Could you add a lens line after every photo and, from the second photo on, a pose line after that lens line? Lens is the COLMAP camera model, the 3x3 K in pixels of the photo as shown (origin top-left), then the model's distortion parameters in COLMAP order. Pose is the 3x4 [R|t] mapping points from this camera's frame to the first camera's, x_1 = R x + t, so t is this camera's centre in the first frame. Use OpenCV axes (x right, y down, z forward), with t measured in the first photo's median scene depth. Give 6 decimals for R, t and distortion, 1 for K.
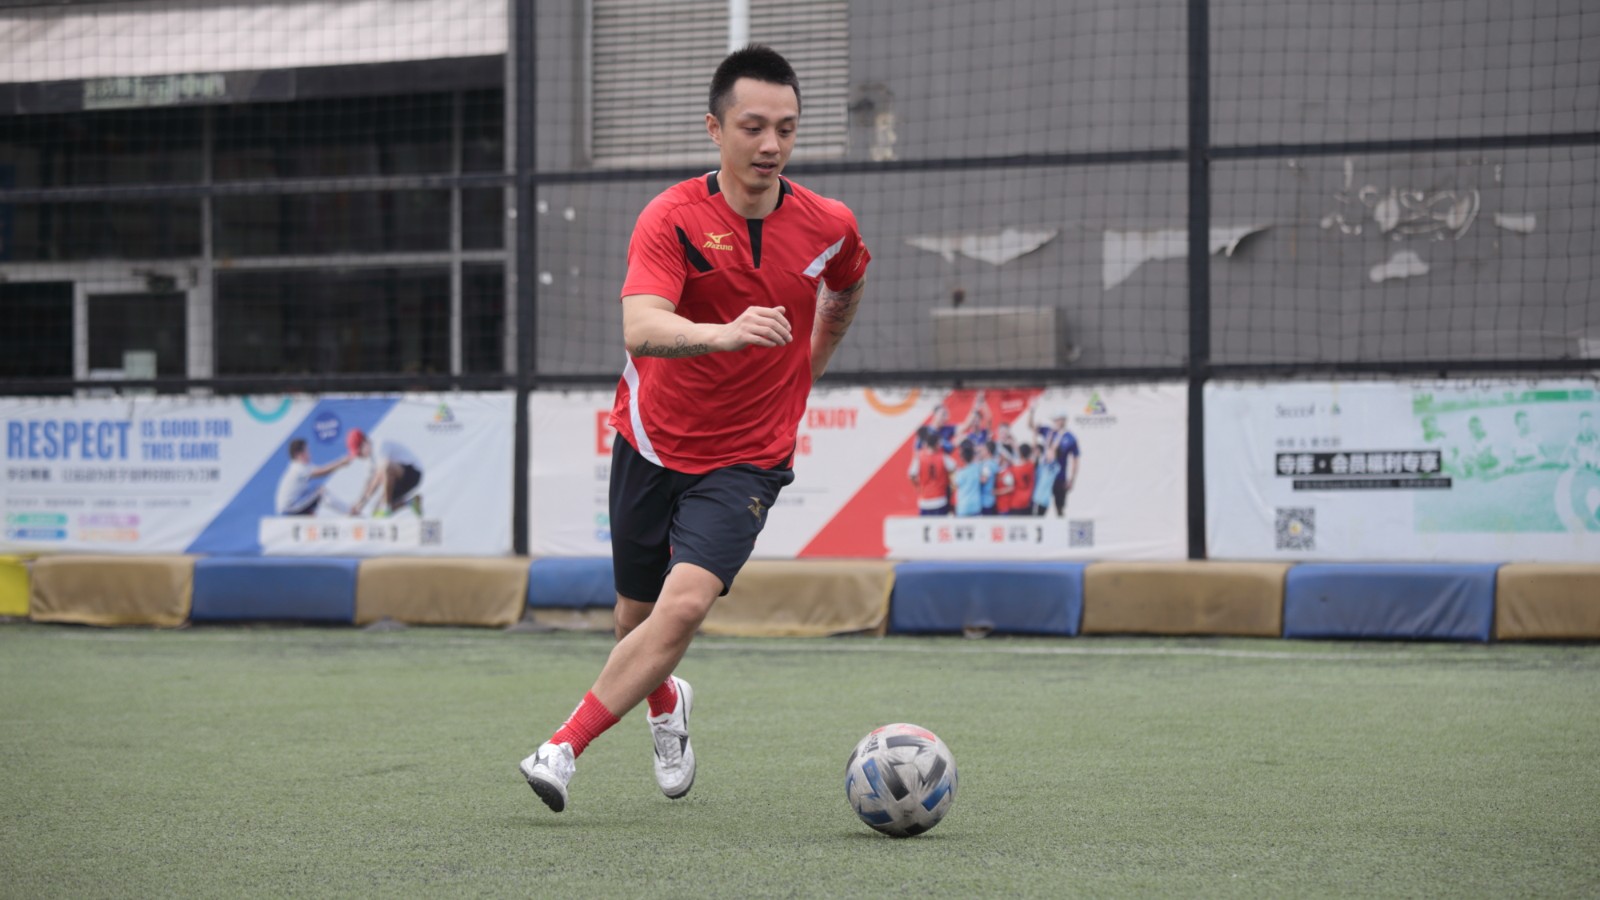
lens RADIAL K [[5255.1, 0, 800.1], [0, 5255.1, 449.9], [0, 0, 1]] dist [-0.067830, 0.000000]
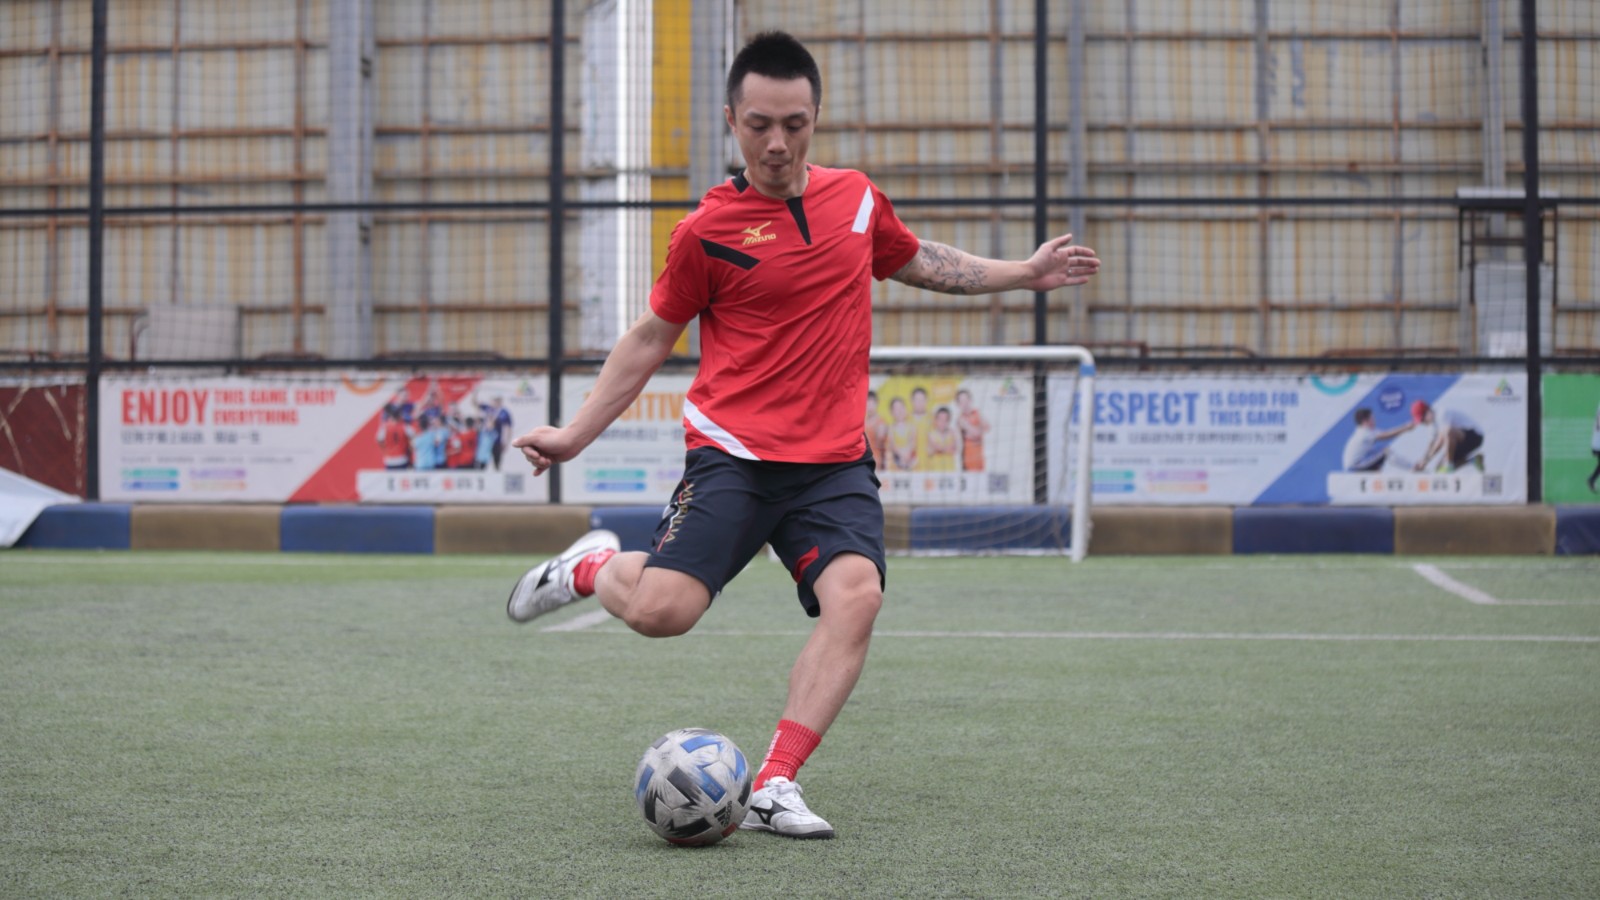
lens RADIAL K [[3555.2, 0, 799.8], [0, 3555.2, 447.6], [0, 0, 1]] dist [-0.026877, 0.000000]
pose [[0.926102, 0.001989, 0.377268, -0.516766], [-0.004427, 0.999975, 0.005596, 0.002931], [-0.377248, -0.006852, 0.926087, 0.278386]]
